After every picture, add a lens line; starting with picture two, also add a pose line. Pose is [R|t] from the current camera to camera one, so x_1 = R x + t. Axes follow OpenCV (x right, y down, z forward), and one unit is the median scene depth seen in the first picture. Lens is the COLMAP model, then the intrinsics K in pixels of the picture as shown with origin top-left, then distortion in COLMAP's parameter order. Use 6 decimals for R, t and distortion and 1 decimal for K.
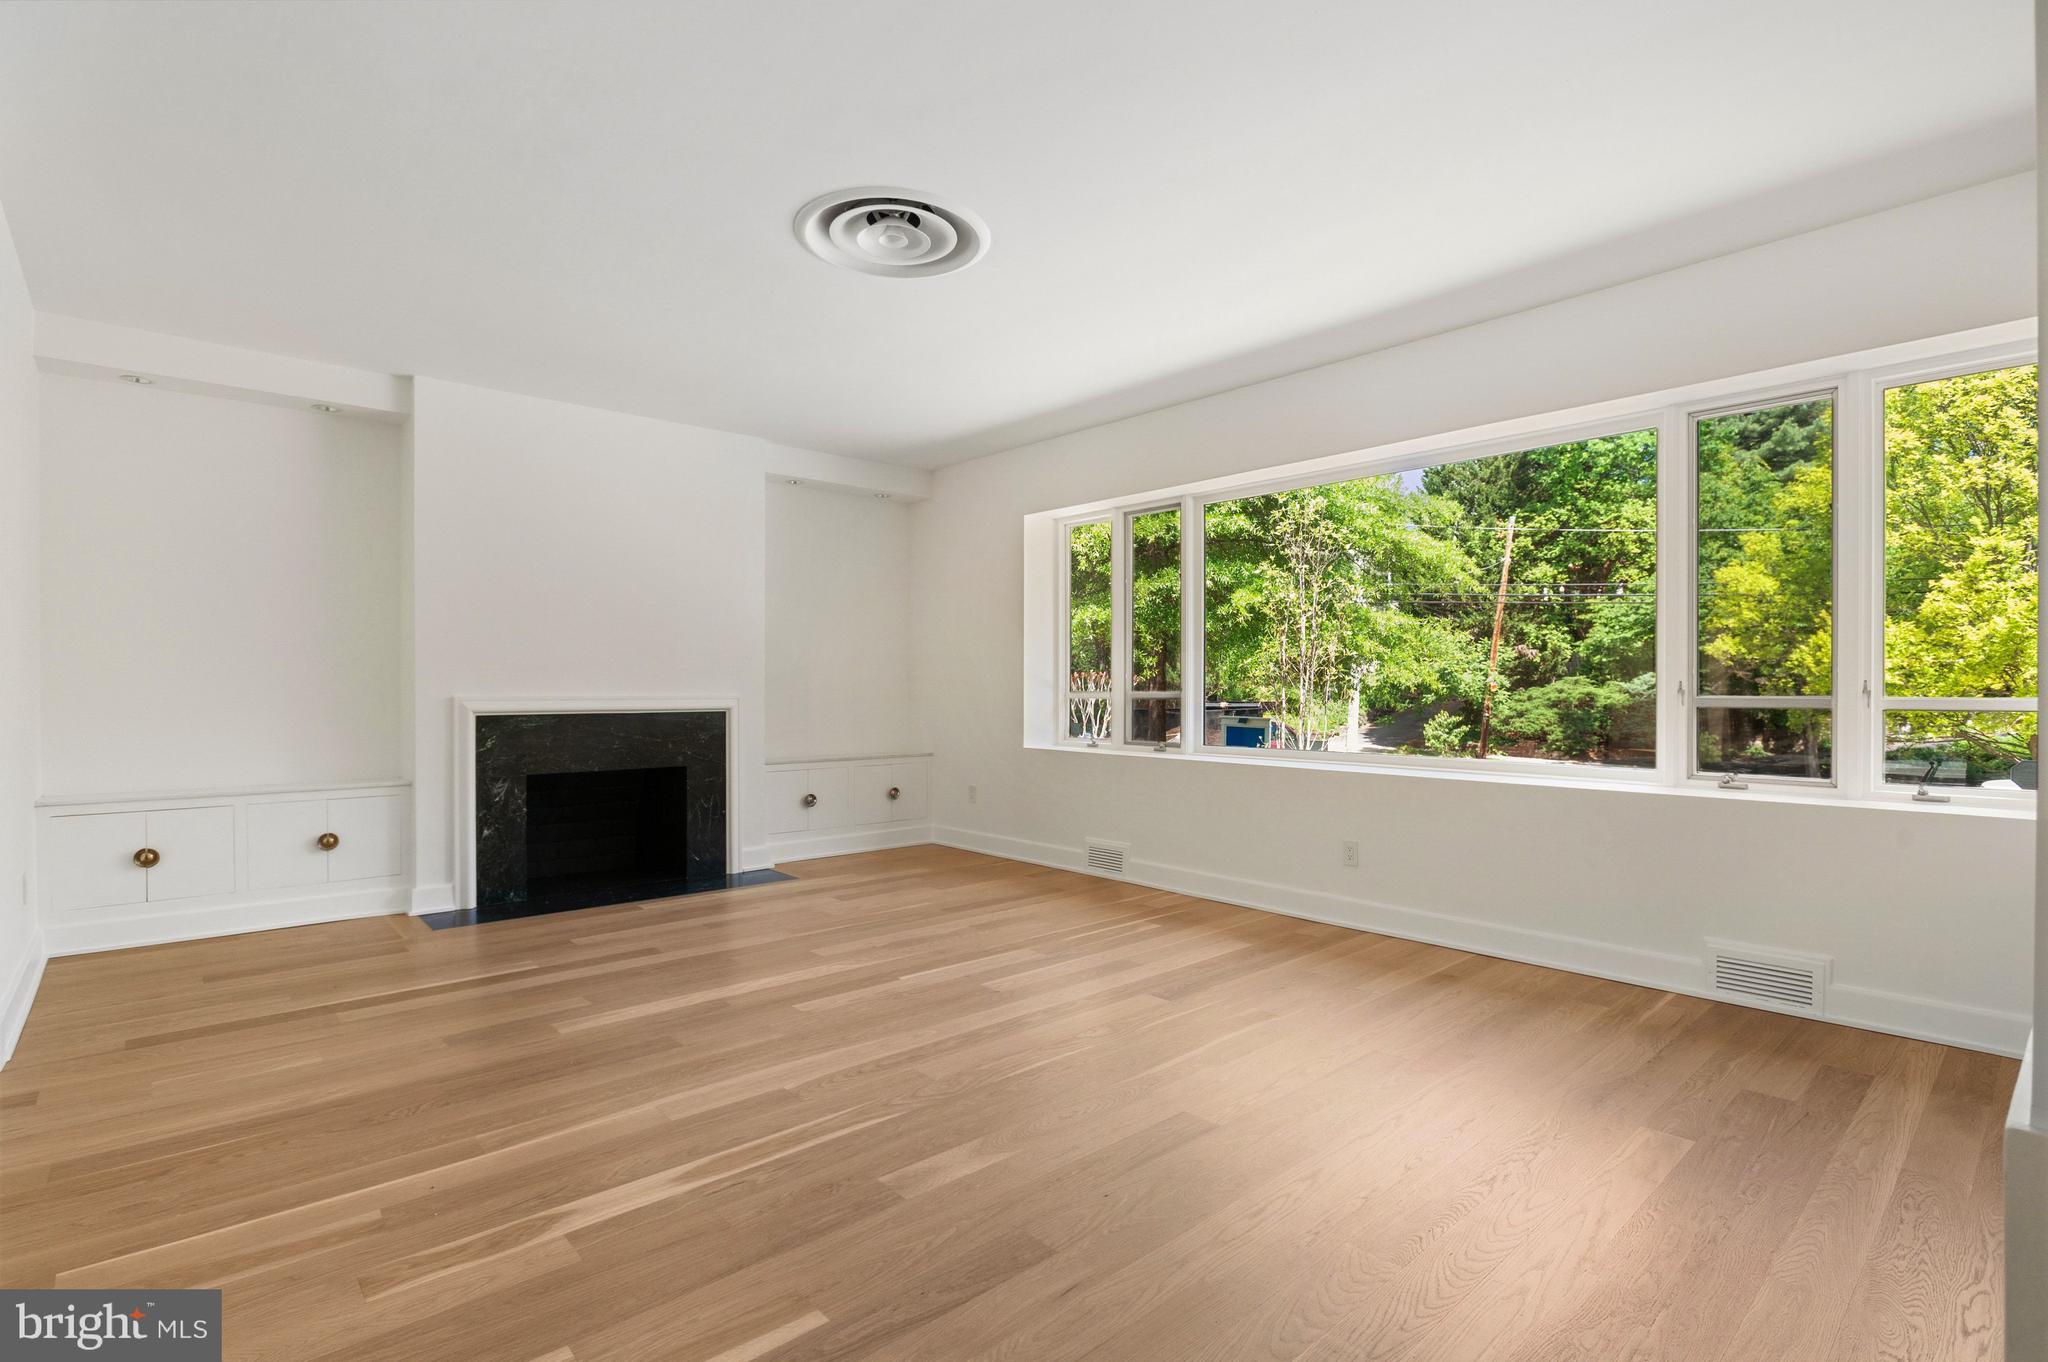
lens RADIAL K [[970.6, 0, 1024.0], [0, 970.6, 681.0], [0, 0, 1]] dist [-0.001642, -0.000142]
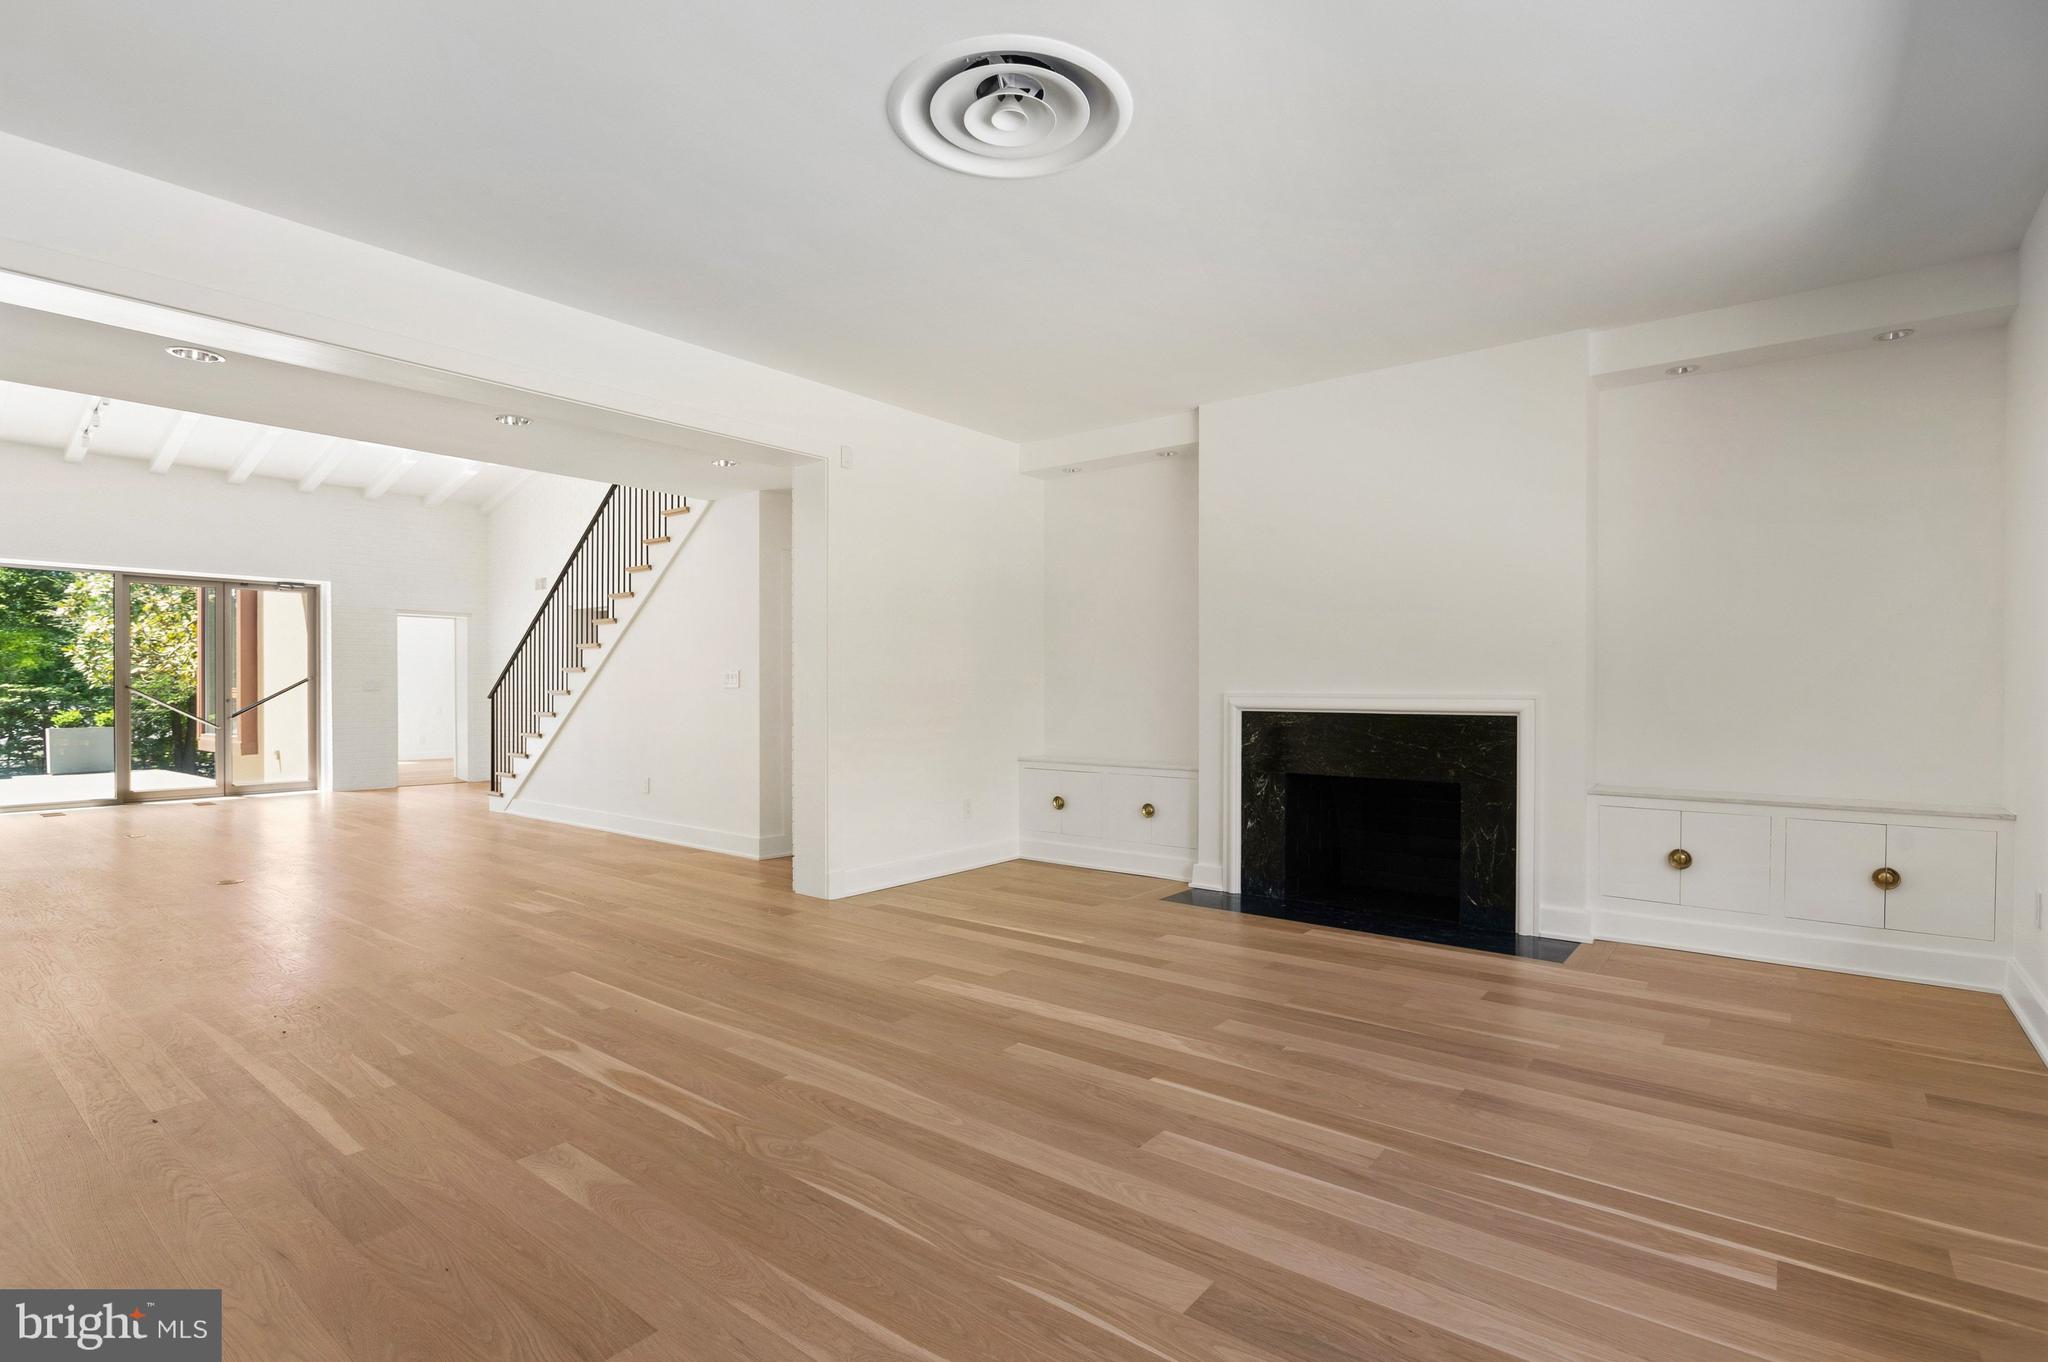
lens RADIAL K [[987.3, 0, 1024.6], [0, 987.3, 699.6], [0, 0, 1]] dist [-0.012064, -0.000038]
pose [[0.166132, 0.013409, -0.986012, 0.490948], [0.006773, 0.999868, 0.014739, 0.006555], [0.986080, -0.009126, 0.166020, 0.654631]]
